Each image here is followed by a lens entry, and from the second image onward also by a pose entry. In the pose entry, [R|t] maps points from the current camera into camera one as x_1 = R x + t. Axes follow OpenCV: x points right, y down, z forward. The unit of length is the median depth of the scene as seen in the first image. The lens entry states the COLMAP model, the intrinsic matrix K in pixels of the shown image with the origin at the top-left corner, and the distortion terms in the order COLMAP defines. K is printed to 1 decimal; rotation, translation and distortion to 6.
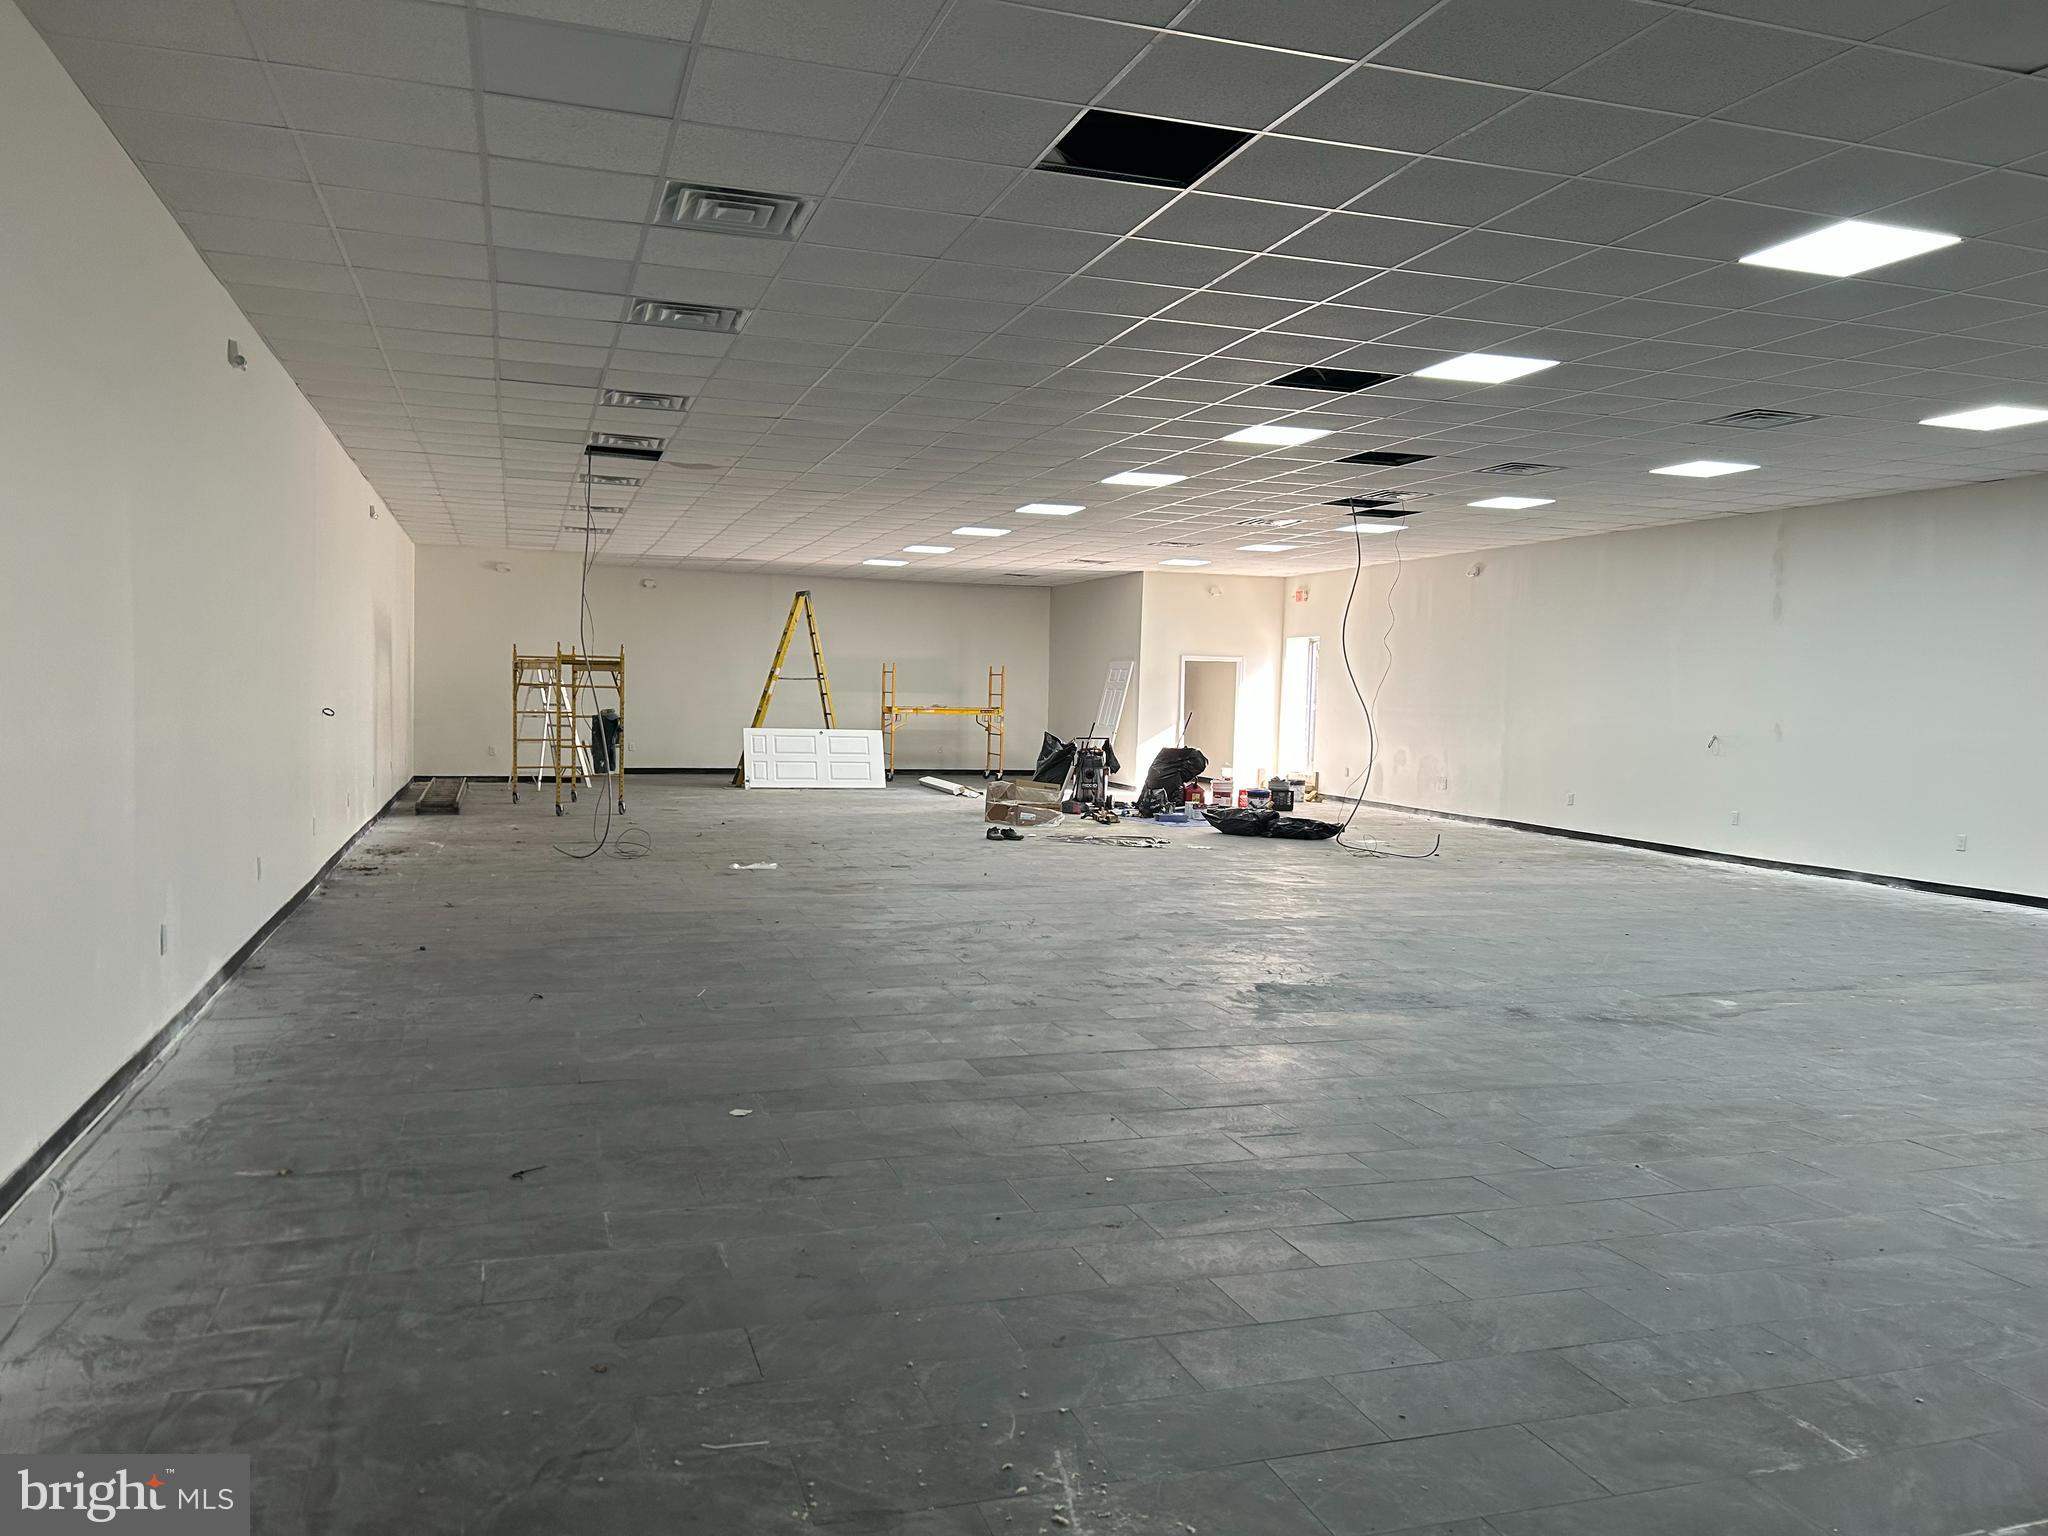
lens RADIAL K [[1522.1, 0, 1024.0], [0, 1522.1, 768.0], [0, 0, 1]] dist [0.033563, -0.000442]
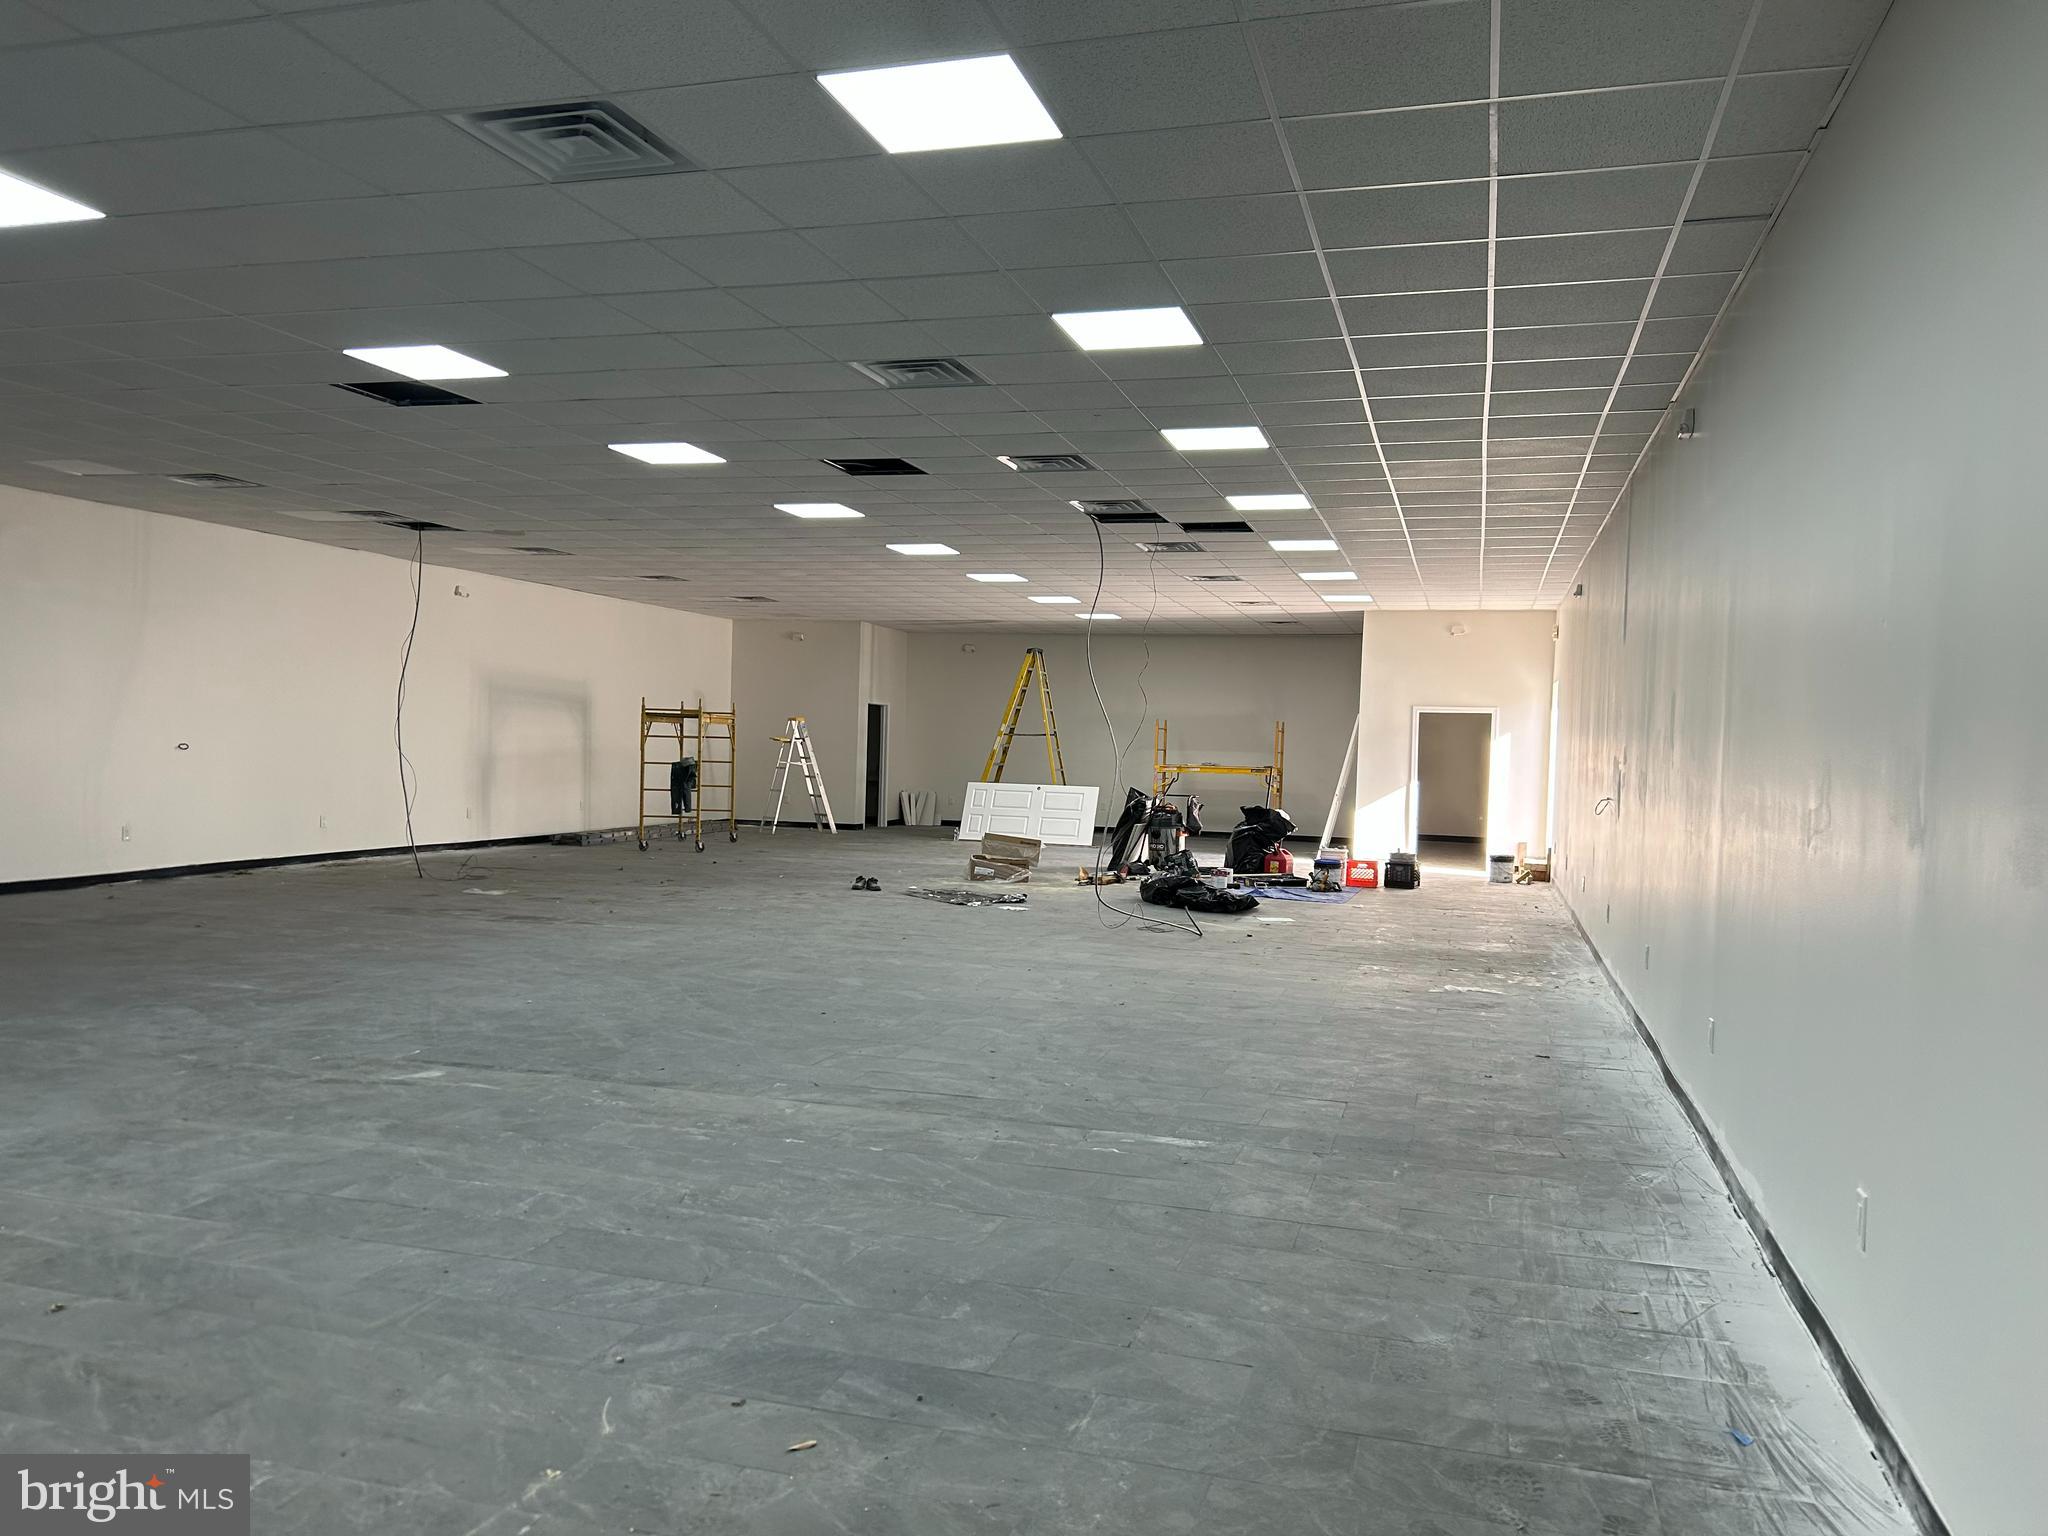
lens RADIAL K [[1522.1, 0, 1024.0], [0, 1522.1, 768.0], [0, 0, 1]] dist [0.033563, -0.000442]
pose [[0.820917, 0.009388, -0.570971, 0.474800], [-0.036662, 0.998669, -0.036290, 0.000484], [0.569870, 0.050724, 0.820168, 0.193342]]
